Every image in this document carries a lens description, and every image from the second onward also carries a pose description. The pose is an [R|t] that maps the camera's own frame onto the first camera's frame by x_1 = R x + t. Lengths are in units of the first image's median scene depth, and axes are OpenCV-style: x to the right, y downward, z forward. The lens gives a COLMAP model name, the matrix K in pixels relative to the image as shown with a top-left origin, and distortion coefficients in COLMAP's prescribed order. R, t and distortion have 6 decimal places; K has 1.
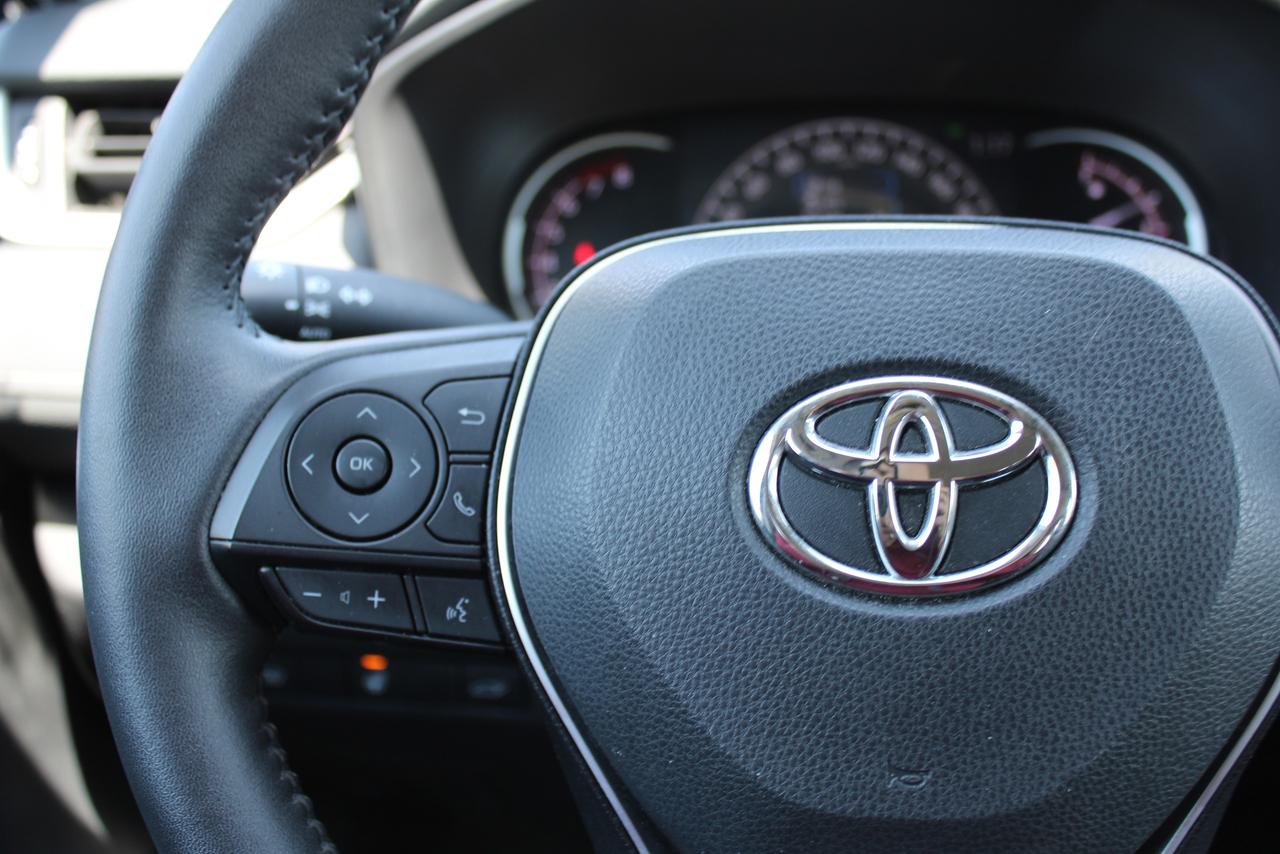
lens RADIAL K [[1408.0, 0, 636.8], [0, 1408.0, 423.1], [0, 0, 1]] dist [-0.132581, 0.188879]
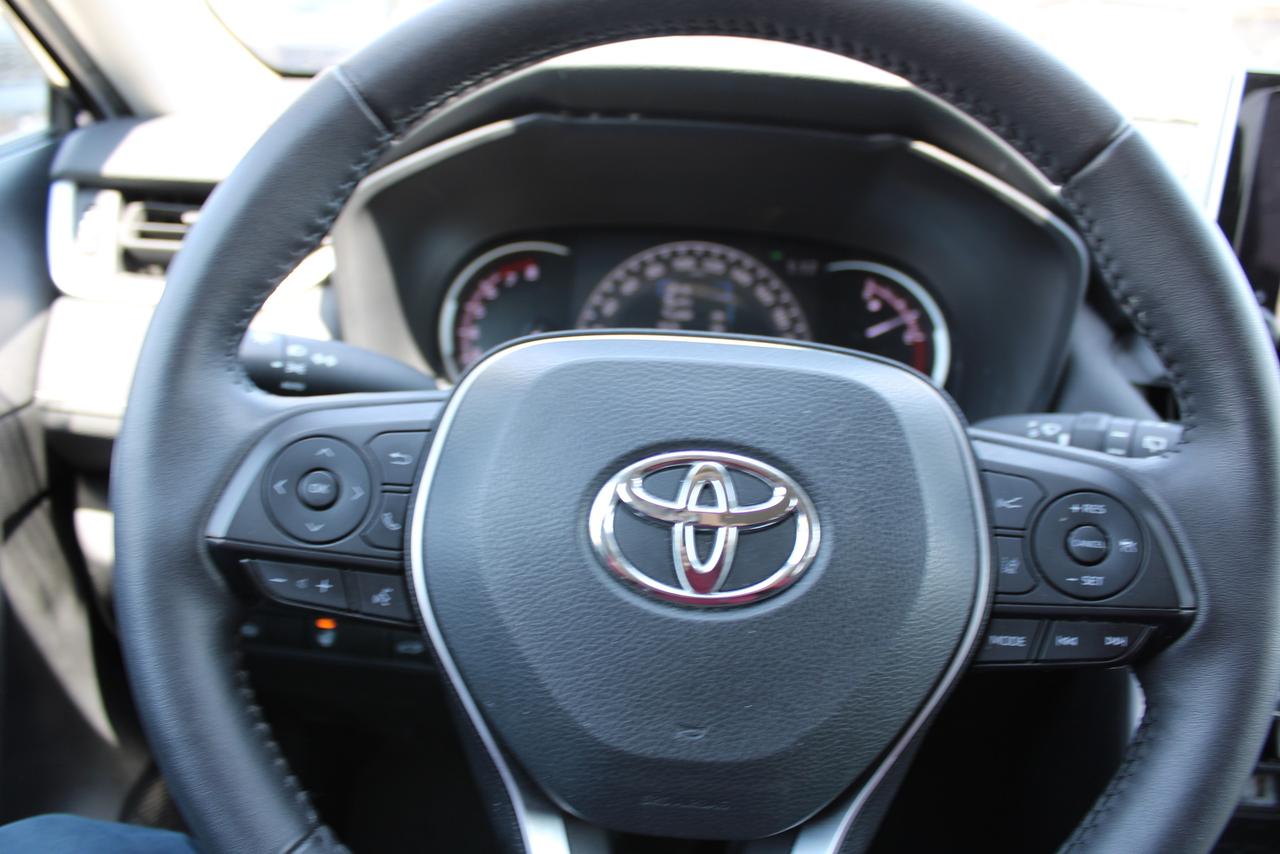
lens RADIAL K [[1076.1, 0, 632.5], [0, 1076.1, 430.3], [0, 0, 1]] dist [-0.166743, 0.152157]
pose [[0.995173, 0.057632, 0.079436, 0.030204], [-0.056810, 0.998306, -0.012578, -0.037352], [-0.080026, 0.008005, 0.996761, -0.087267]]
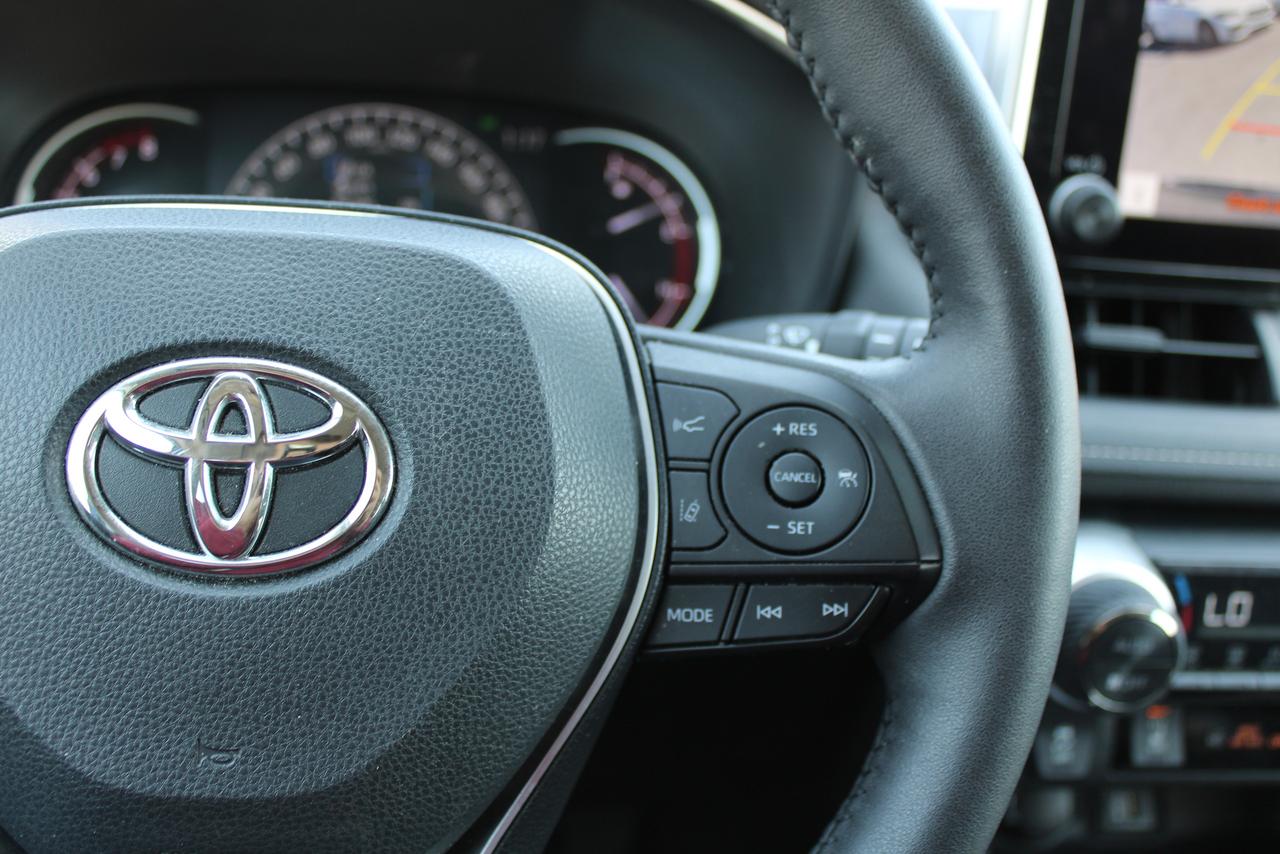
lens RADIAL K [[1400.8, 0, 640.7], [0, 1400.8, 435.5], [0, 0, 1]] dist [-0.115085, 0.164694]
pose [[0.973292, 0.027269, 0.227947, 0.253657], [-0.031215, 0.999419, 0.013721, -0.000362], [-0.227440, -0.020470, 0.973577, -0.036462]]
